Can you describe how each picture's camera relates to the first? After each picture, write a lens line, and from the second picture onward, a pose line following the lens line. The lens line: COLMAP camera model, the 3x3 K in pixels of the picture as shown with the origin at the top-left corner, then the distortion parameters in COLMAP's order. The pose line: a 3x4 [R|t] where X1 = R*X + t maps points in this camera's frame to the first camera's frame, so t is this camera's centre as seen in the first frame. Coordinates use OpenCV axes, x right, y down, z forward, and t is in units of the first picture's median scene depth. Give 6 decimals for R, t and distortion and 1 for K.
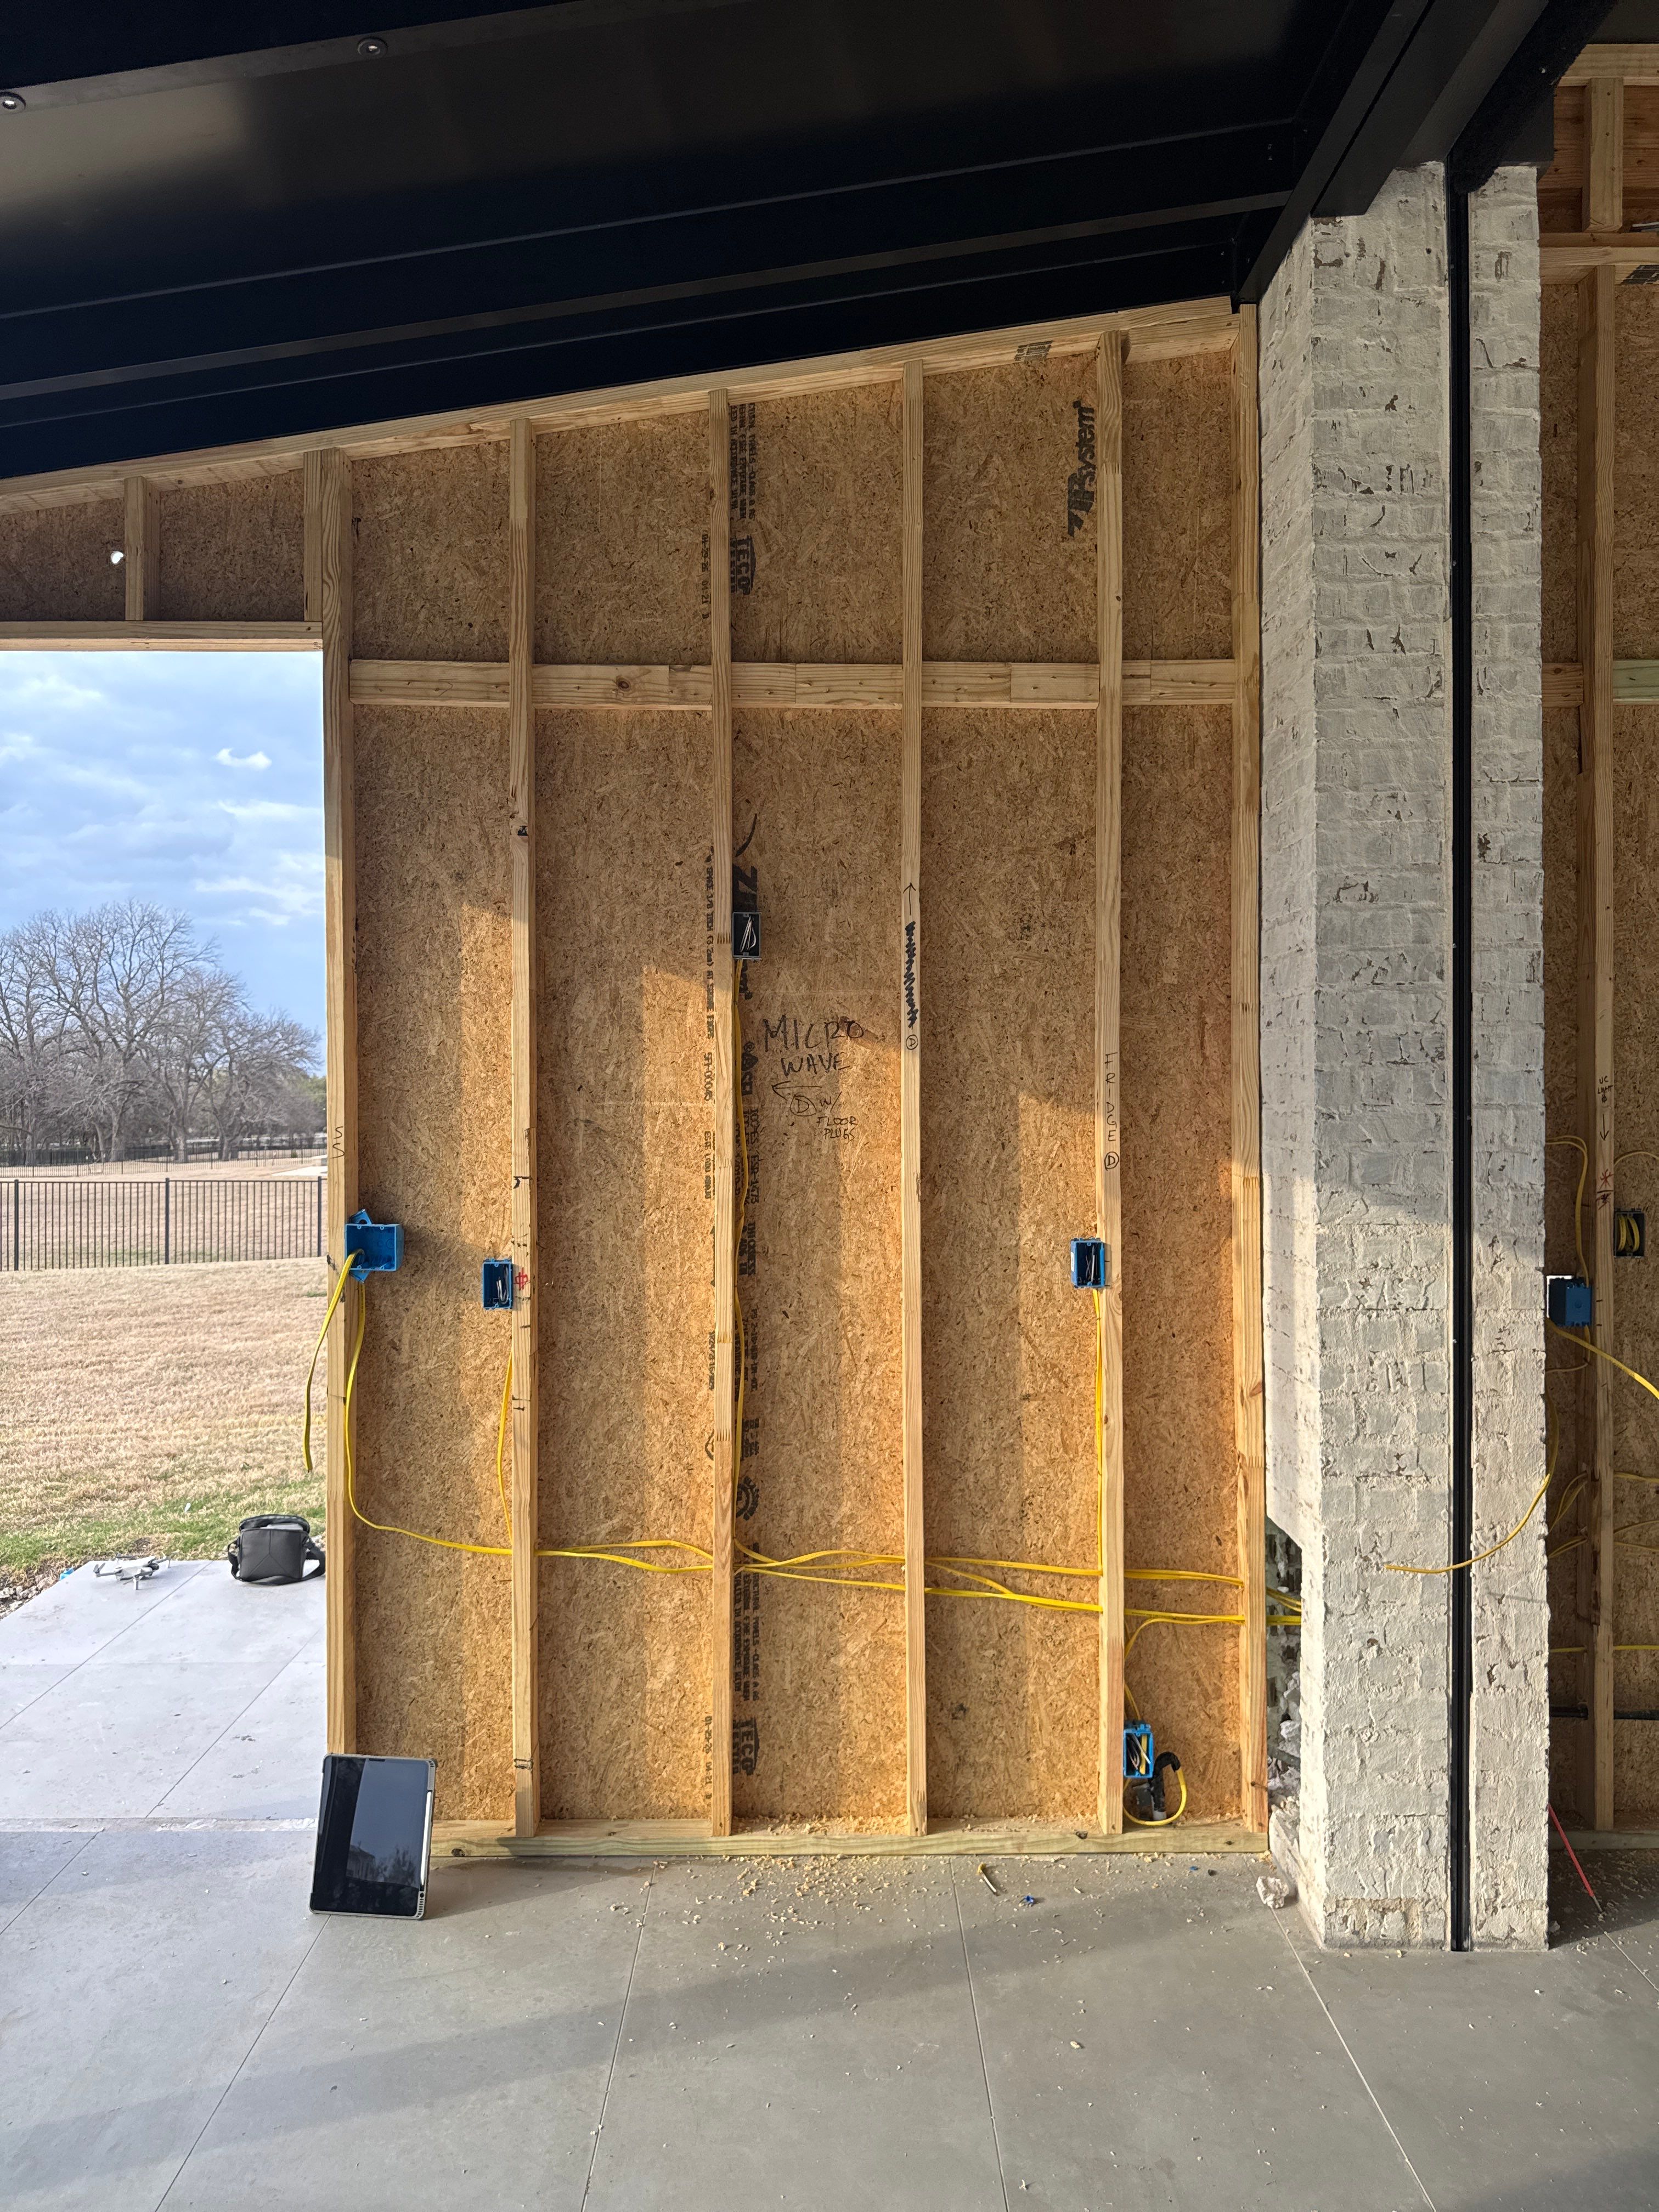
lens RADIAL K [[1576.6, 0, 829.5], [0, 1576.6, 1106.0], [0, 0, 1]] dist [0.049032, -0.057726]
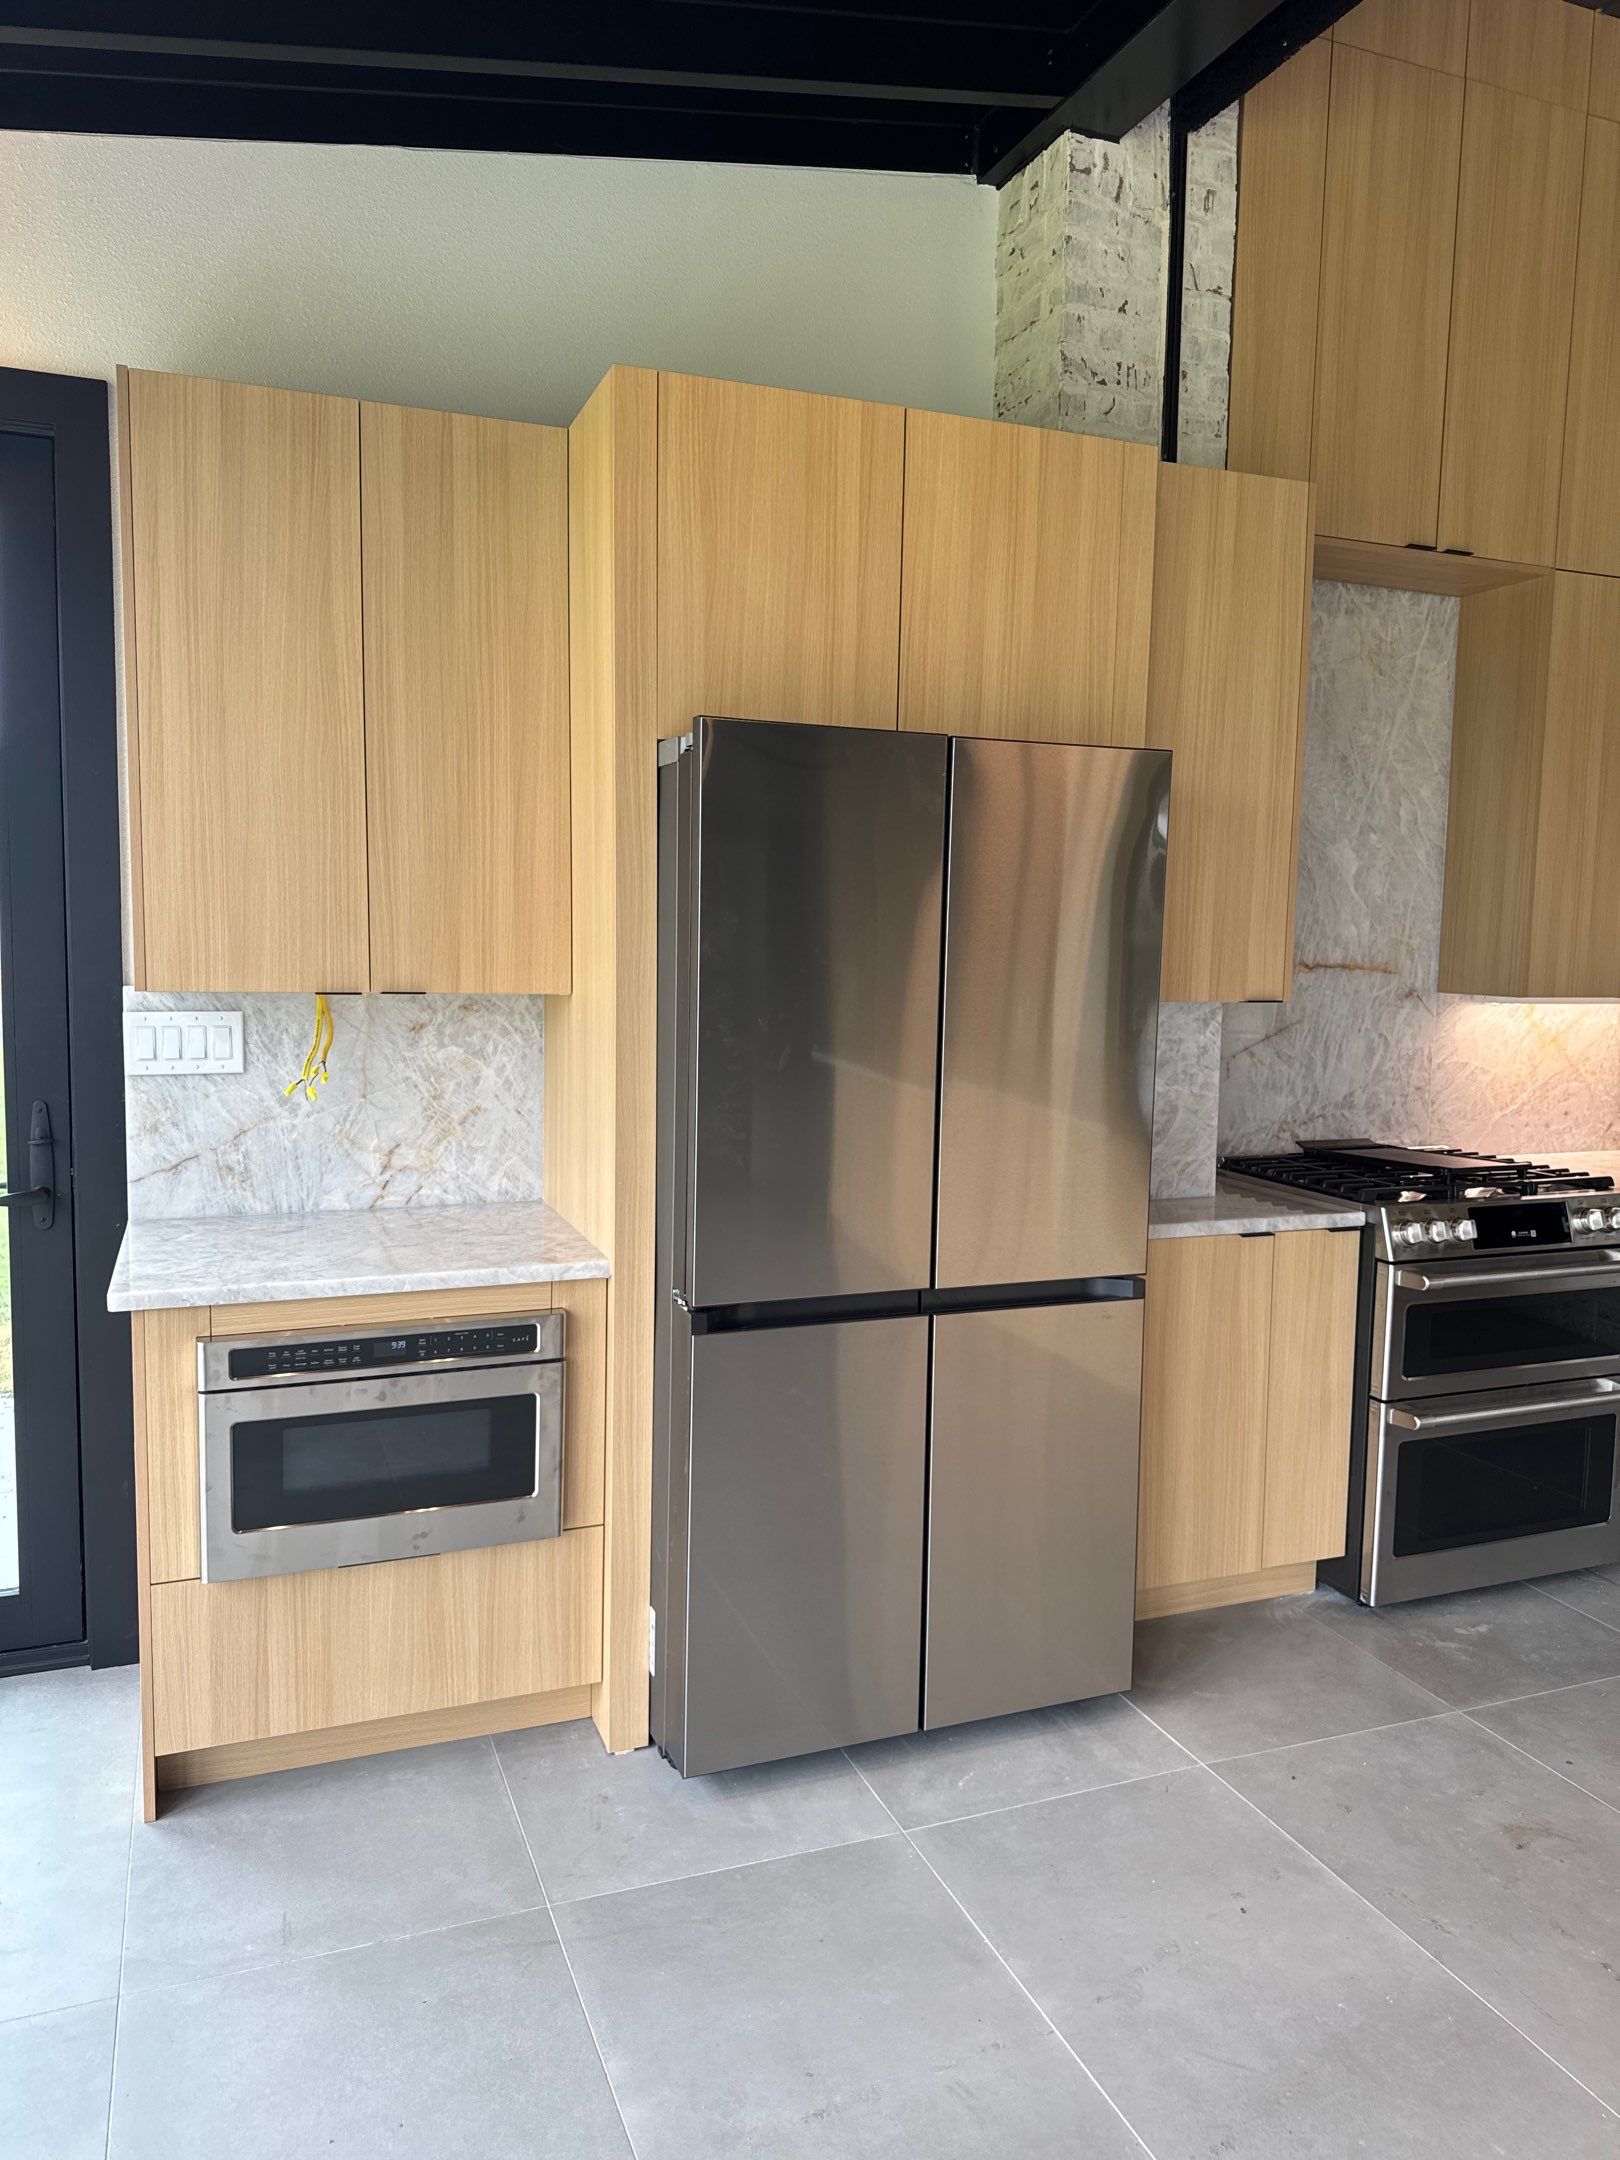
lens RADIAL K [[1539.6, 0, 810.0], [0, 1539.6, 1080.0], [0, 0, 1]] dist [0.049032, -0.057726]
pose [[0.930558, -0.014919, 0.365841, -0.254886], [-0.017502, 0.996215, 0.085142, 0.025881], [-0.365727, -0.085632, 0.926775, -0.015606]]
